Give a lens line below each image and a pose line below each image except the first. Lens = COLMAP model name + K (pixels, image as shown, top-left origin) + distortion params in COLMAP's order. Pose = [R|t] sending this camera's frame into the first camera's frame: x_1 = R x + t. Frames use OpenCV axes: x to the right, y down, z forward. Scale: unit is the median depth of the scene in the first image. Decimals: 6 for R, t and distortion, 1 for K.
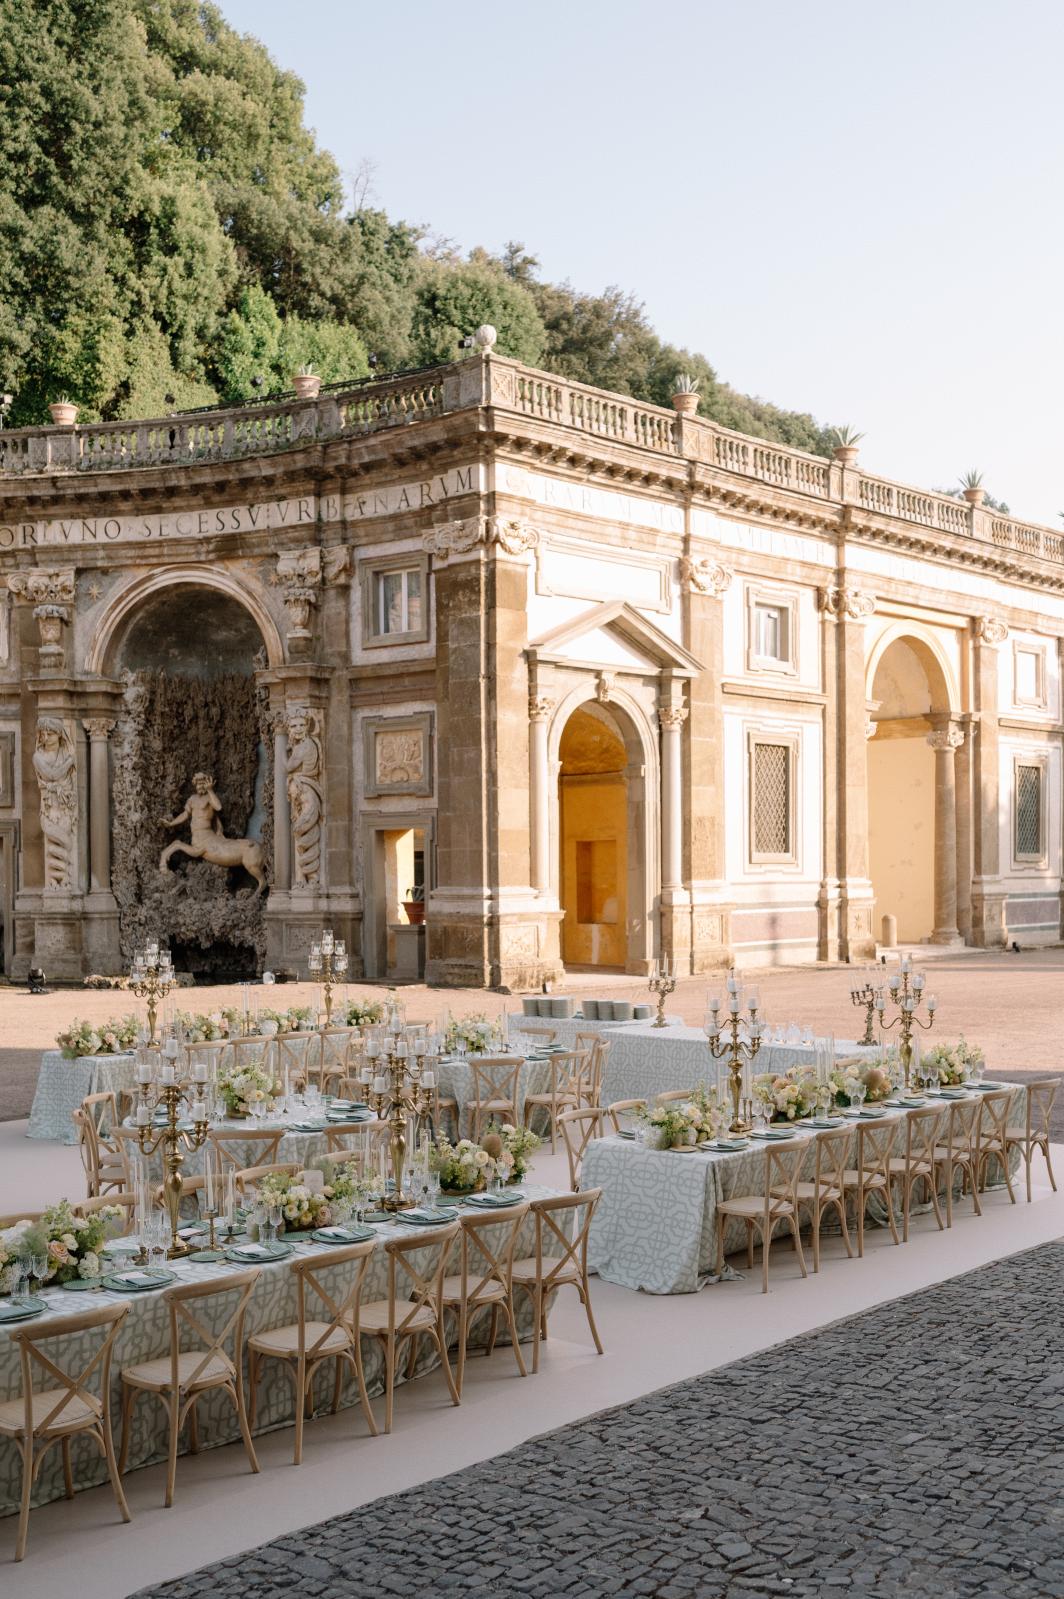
lens RADIAL K [[1668.4, 0, 459.9], [0, 1668.4, 889.4], [0, 0, 1]] dist [0.002091, -0.006203]
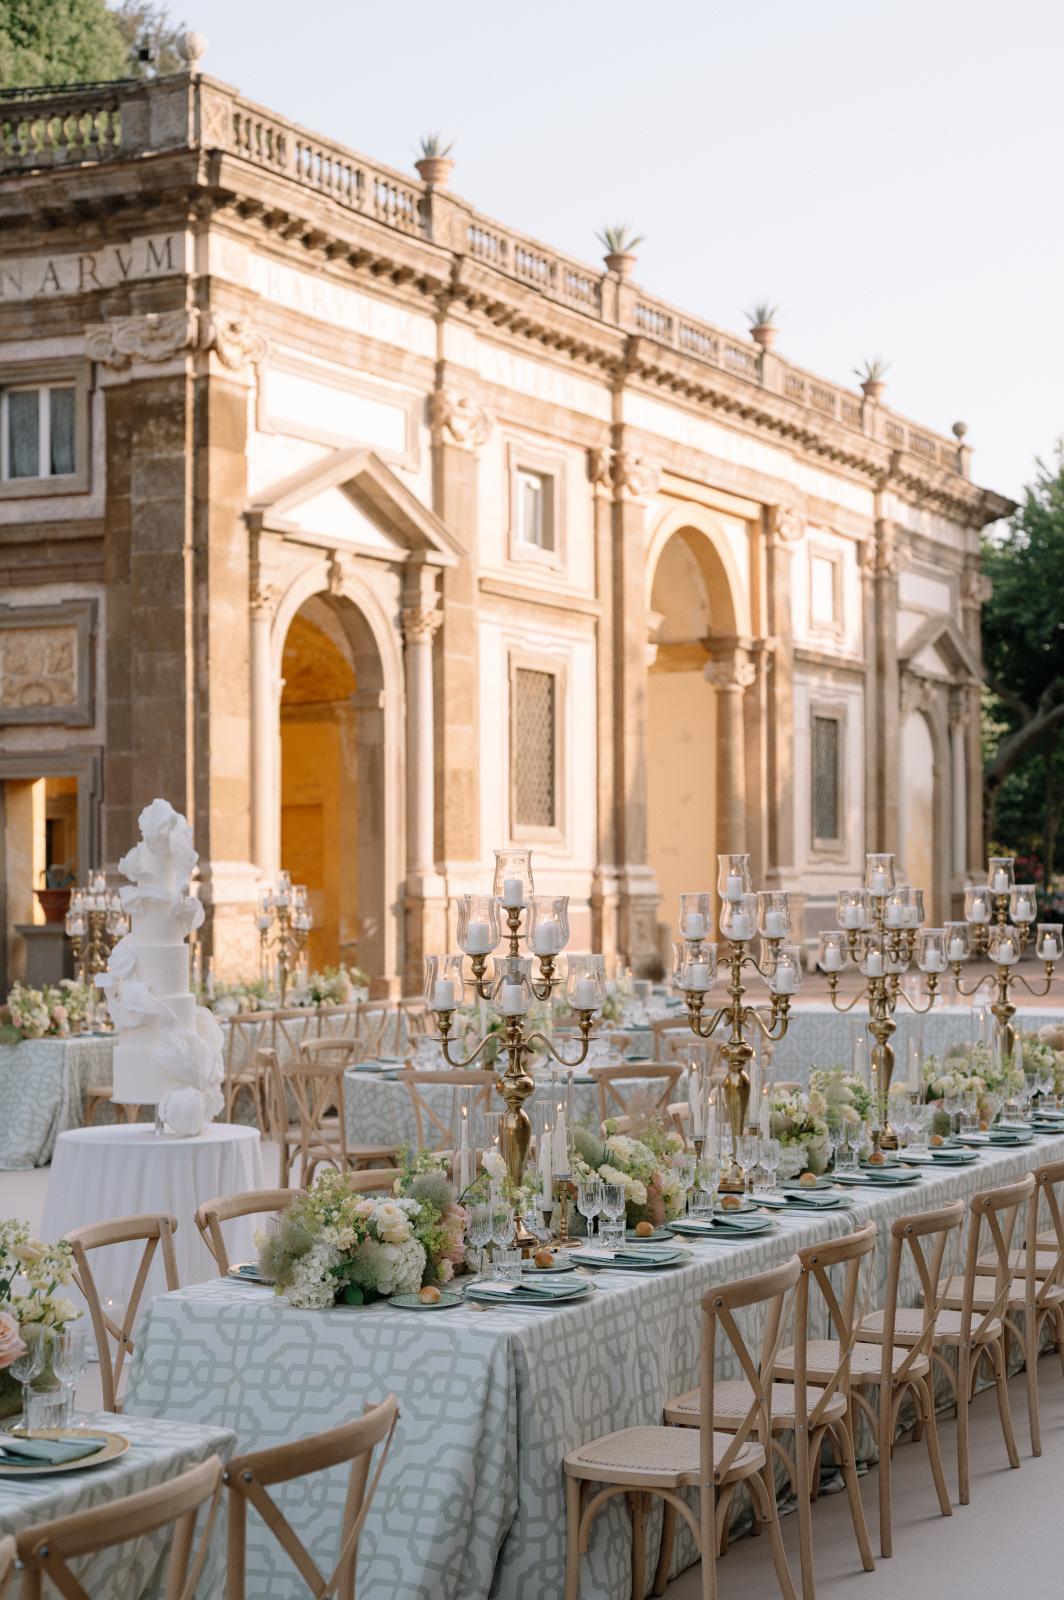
lens RADIAL K [[2596.4, 0, 537.2], [0, 2596.4, 832.4], [0, 0, 1]] dist [-0.015972, 0.015701]
pose [[0.953953, 0.009244, 0.299814, -0.150765], [0.002676, 0.999223, -0.039322, 0.025564], [-0.299945, 0.038313, 0.953187, -0.026985]]
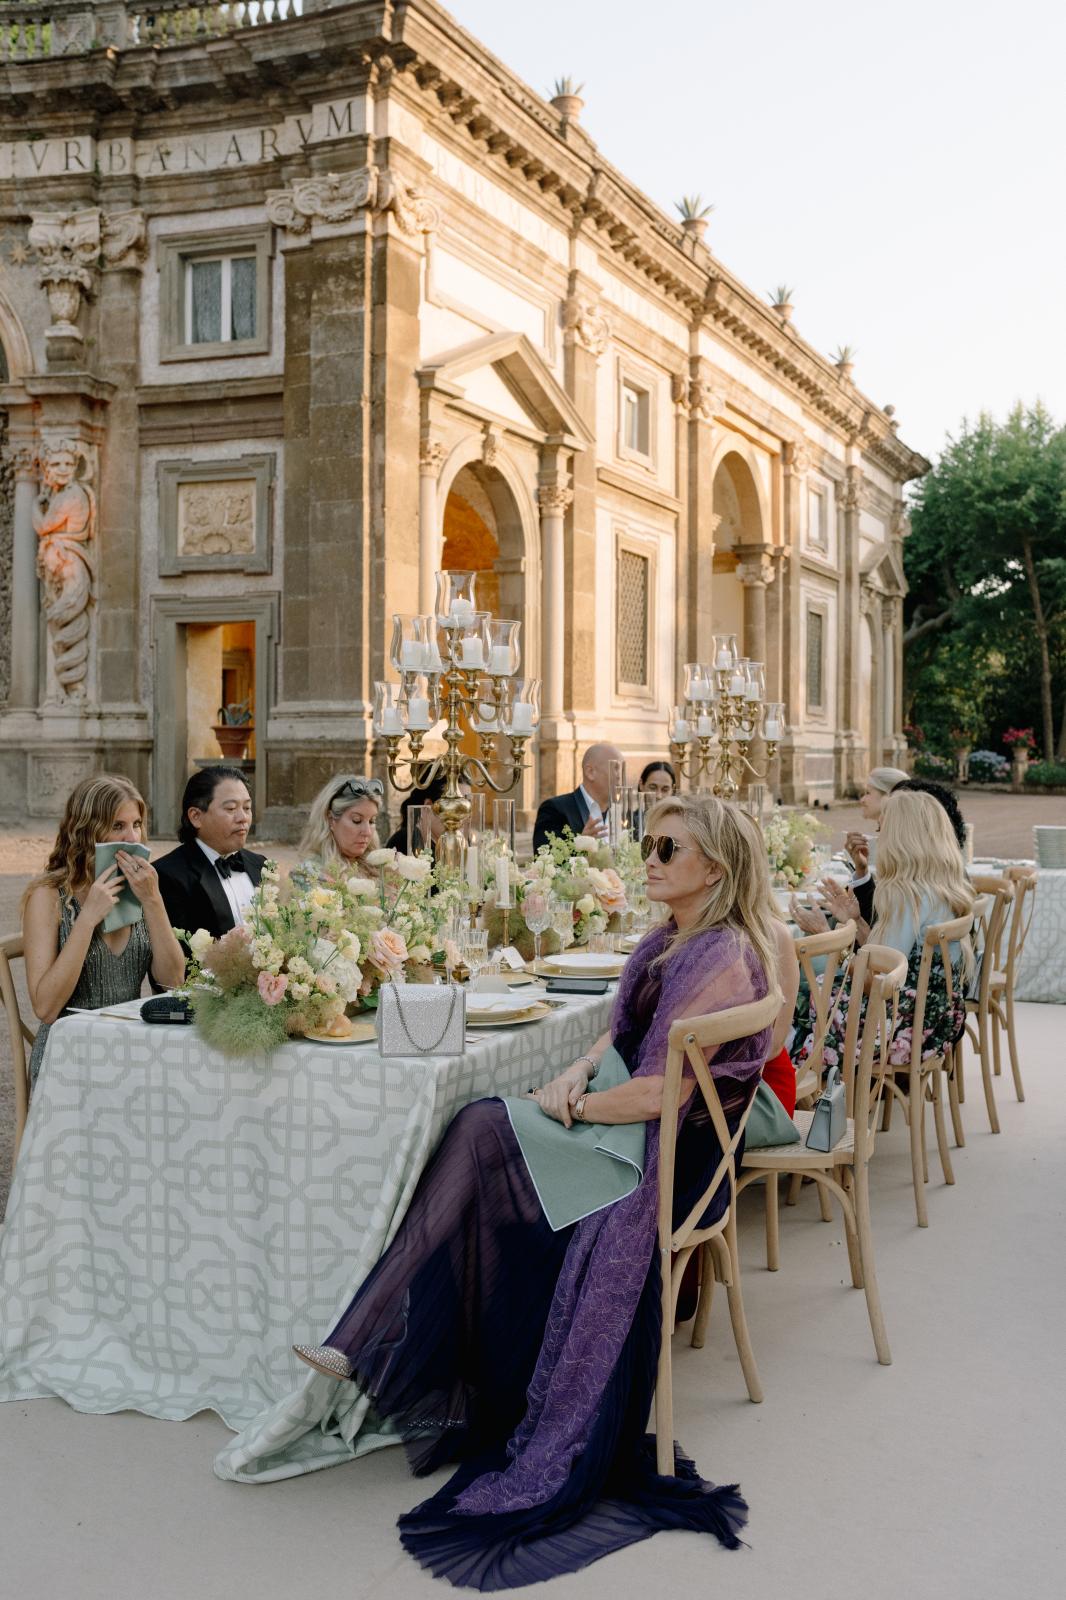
lens RADIAL K [[1514.3, 0, 556.7], [0, 1514.3, 735.6], [0, 0, 1]] dist [0.011358, -0.009044]
pose [[0.939902, 0.017279, 0.341007, -0.115392], [-0.007806, 0.999545, -0.029134, 0.028695], [-0.341355, 0.024722, 0.939609, 0.349124]]
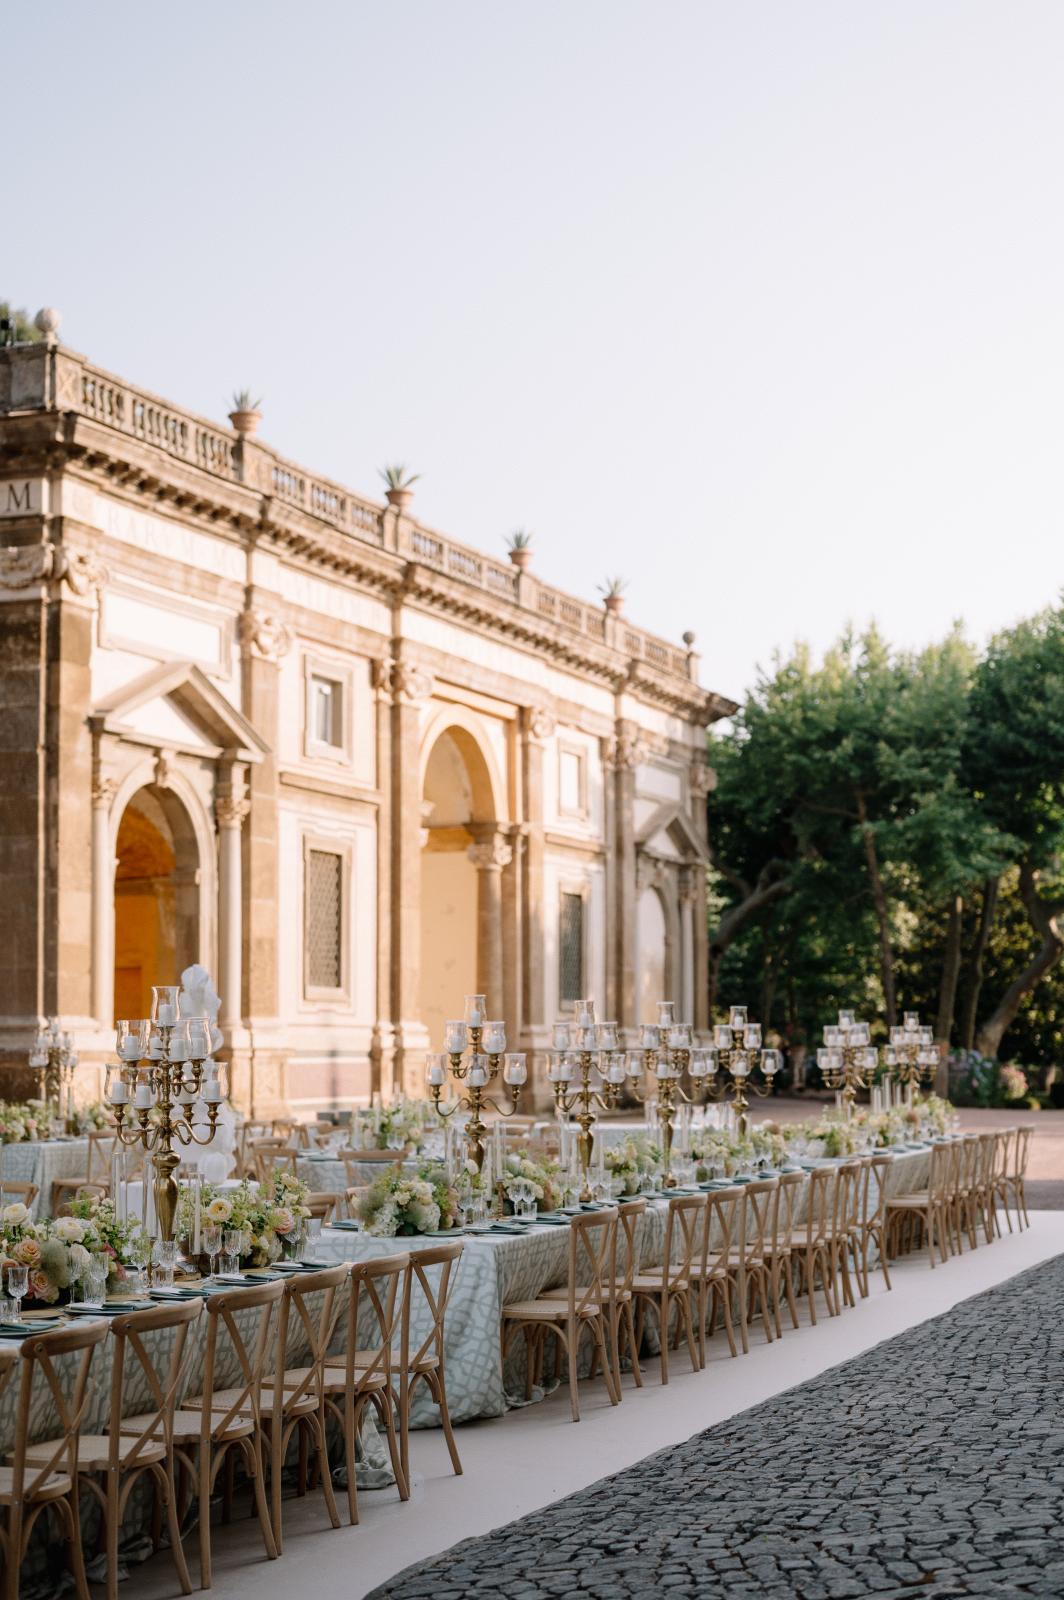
lens RADIAL K [[2527.5, 0, 498.7], [0, 2527.5, 907.9], [0, 0, 1]] dist [-0.008211, -0.018049]
pose [[0.923179, 0.027882, 0.383357, -0.221451], [0.000603, 0.997259, -0.073985, 0.032651], [-0.384370, 0.068533, 0.920632, -0.154884]]
